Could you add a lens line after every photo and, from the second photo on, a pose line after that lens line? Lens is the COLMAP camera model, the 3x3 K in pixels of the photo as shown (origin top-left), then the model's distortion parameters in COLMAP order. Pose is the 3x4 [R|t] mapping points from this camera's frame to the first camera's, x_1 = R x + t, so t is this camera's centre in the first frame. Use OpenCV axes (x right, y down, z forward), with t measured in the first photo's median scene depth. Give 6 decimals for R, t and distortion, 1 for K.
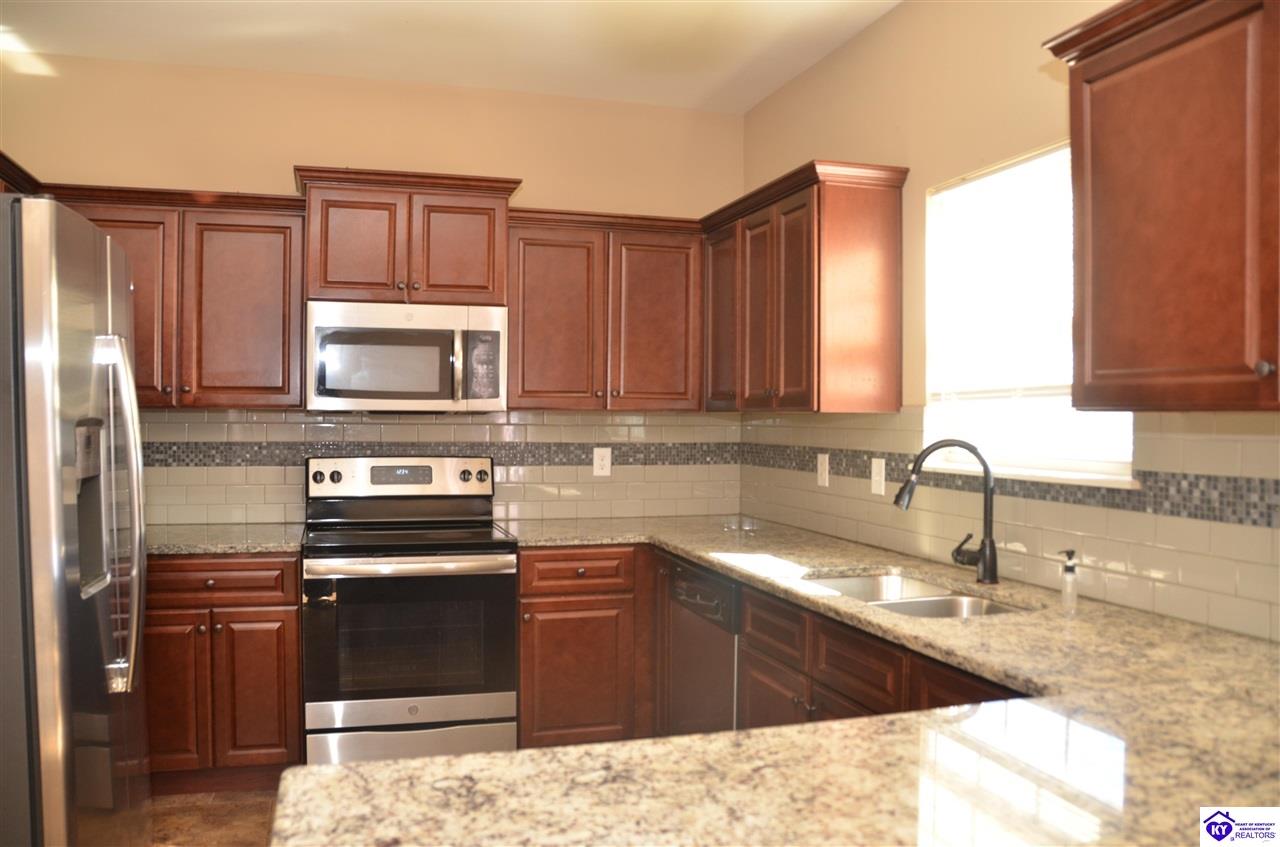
lens RADIAL K [[1010.7, 0, 631.5], [0, 1010.7, 426.5], [0, 0, 1]] dist [-0.153494, 0.105404]
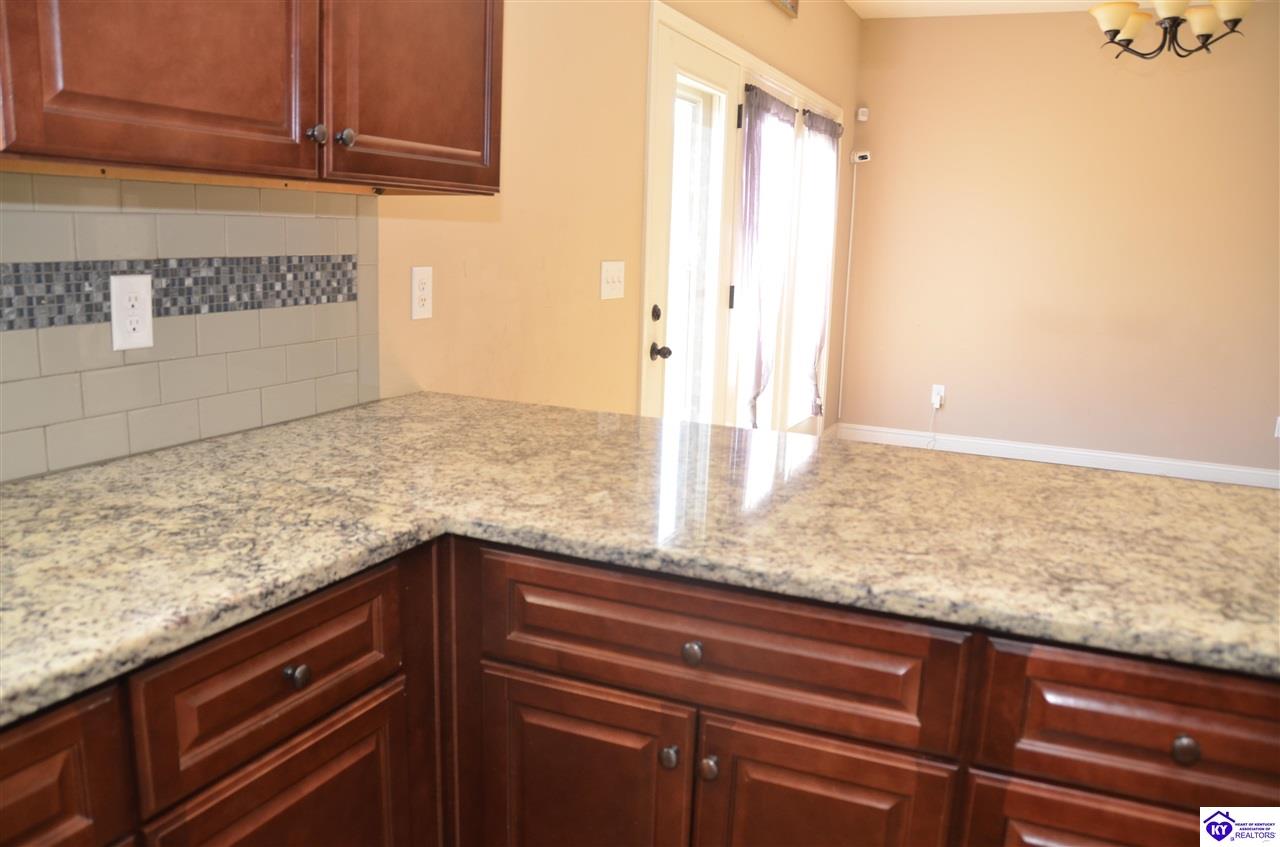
lens RADIAL K [[1010.7, 0, 623.3], [0, 1010.7, 440.0], [0, 0, 1]] dist [-0.153494, 0.105404]
pose [[-0.750324, -0.162034, 0.640904, -0.278724], [-0.032138, 0.977290, 0.209454, 0.025939], [-0.660288, 0.136561, -0.738492, 1.931746]]
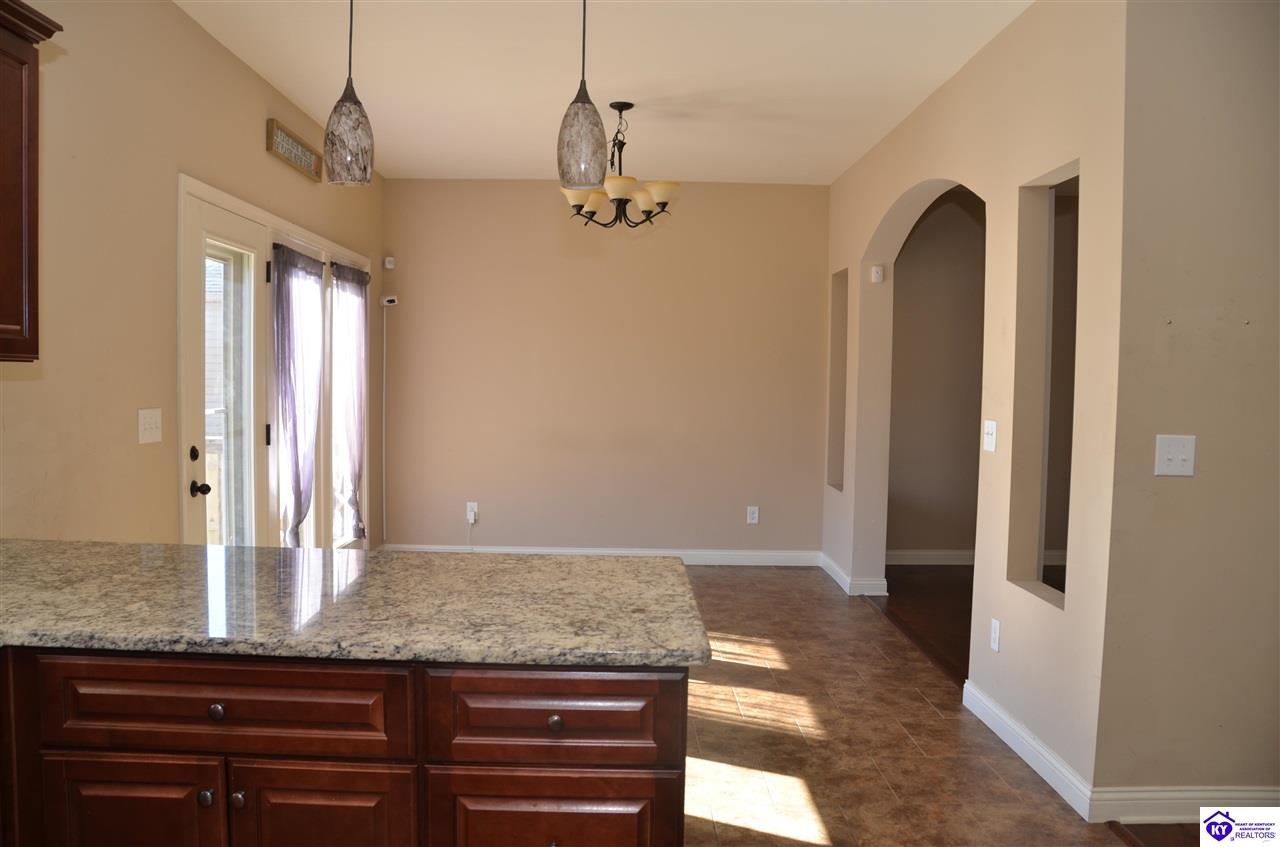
lens RADIAL K [[1010.7, 0, 628.9], [0, 1010.7, 433.9], [0, 0, 1]] dist [-0.153494, 0.105404]
pose [[-0.959053, -0.039844, 0.280410, -0.601082], [-0.021413, 0.997422, 0.068491, -0.028056], [-0.282416, 0.059682, -0.957434, 2.245961]]
